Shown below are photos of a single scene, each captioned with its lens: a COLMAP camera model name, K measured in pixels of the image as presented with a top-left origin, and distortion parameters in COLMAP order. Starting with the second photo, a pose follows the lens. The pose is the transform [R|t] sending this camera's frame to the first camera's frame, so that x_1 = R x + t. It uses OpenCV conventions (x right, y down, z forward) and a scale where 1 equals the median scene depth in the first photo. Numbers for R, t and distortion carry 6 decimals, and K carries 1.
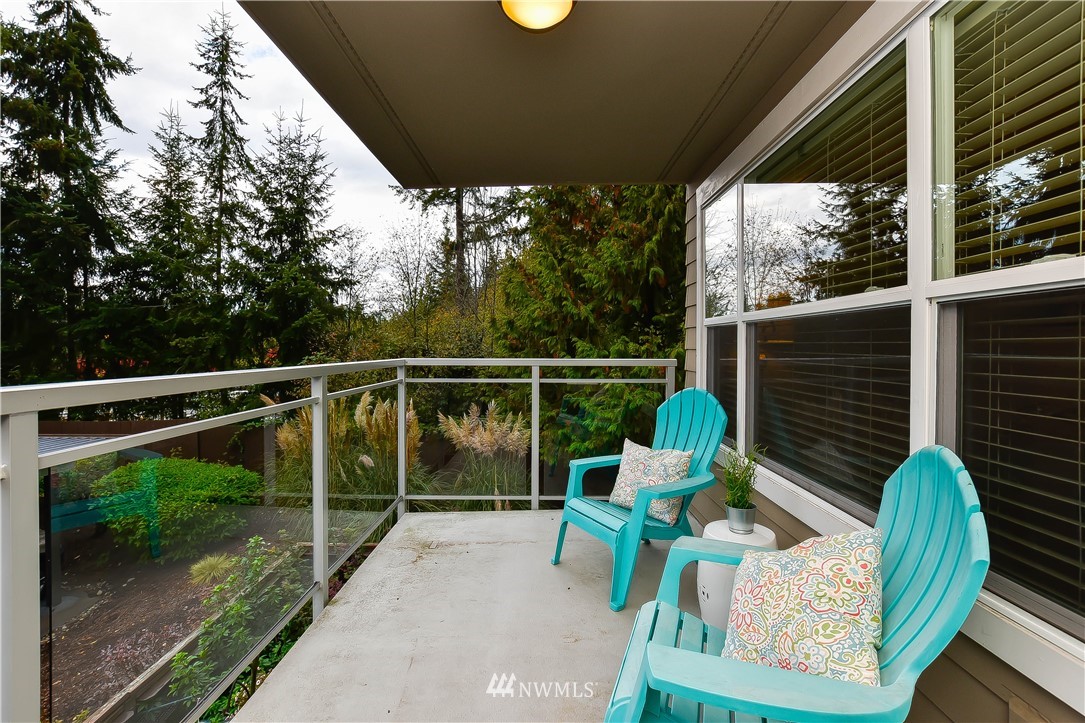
lens RADIAL K [[473.4, 0, 544.6], [0, 473.4, 355.5], [0, 0, 1]] dist [-0.019310, 0.003063]
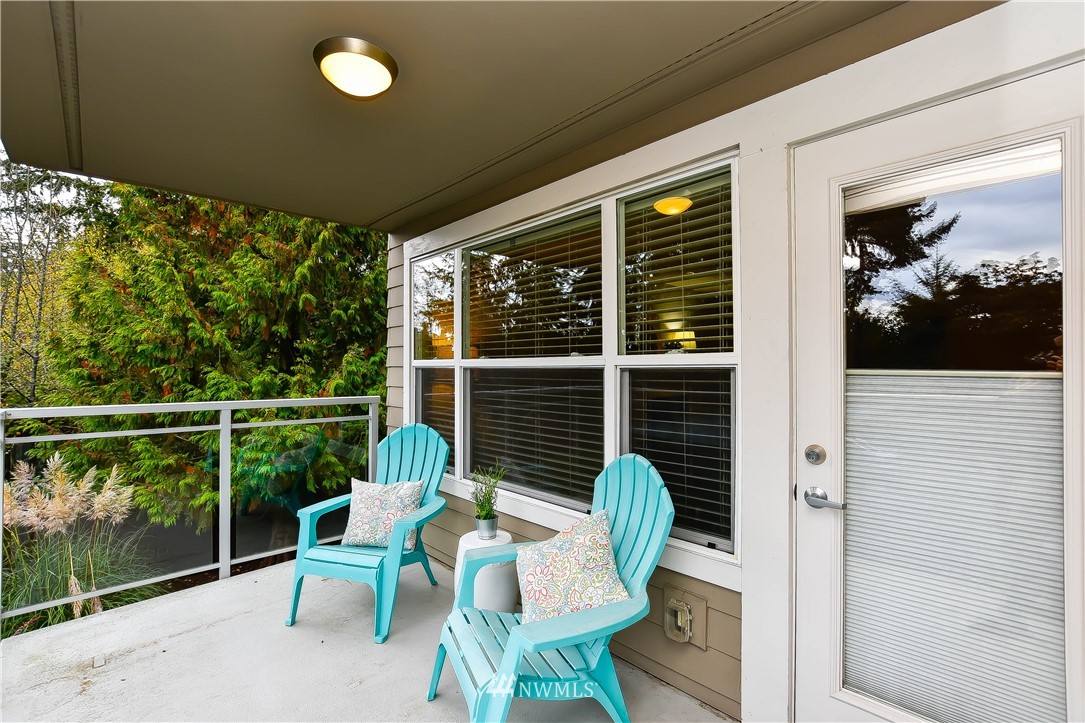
lens RADIAL K [[473.4, 0, 537.3], [0, 473.4, 368.6], [0, 0, 1]] dist [-0.019310, 0.003063]
pose [[0.721655, 0.005687, 0.692229, -0.201529], [0.010456, 0.999763, -0.019115, -0.030098], [-0.692174, 0.021033, 0.721424, -0.009788]]
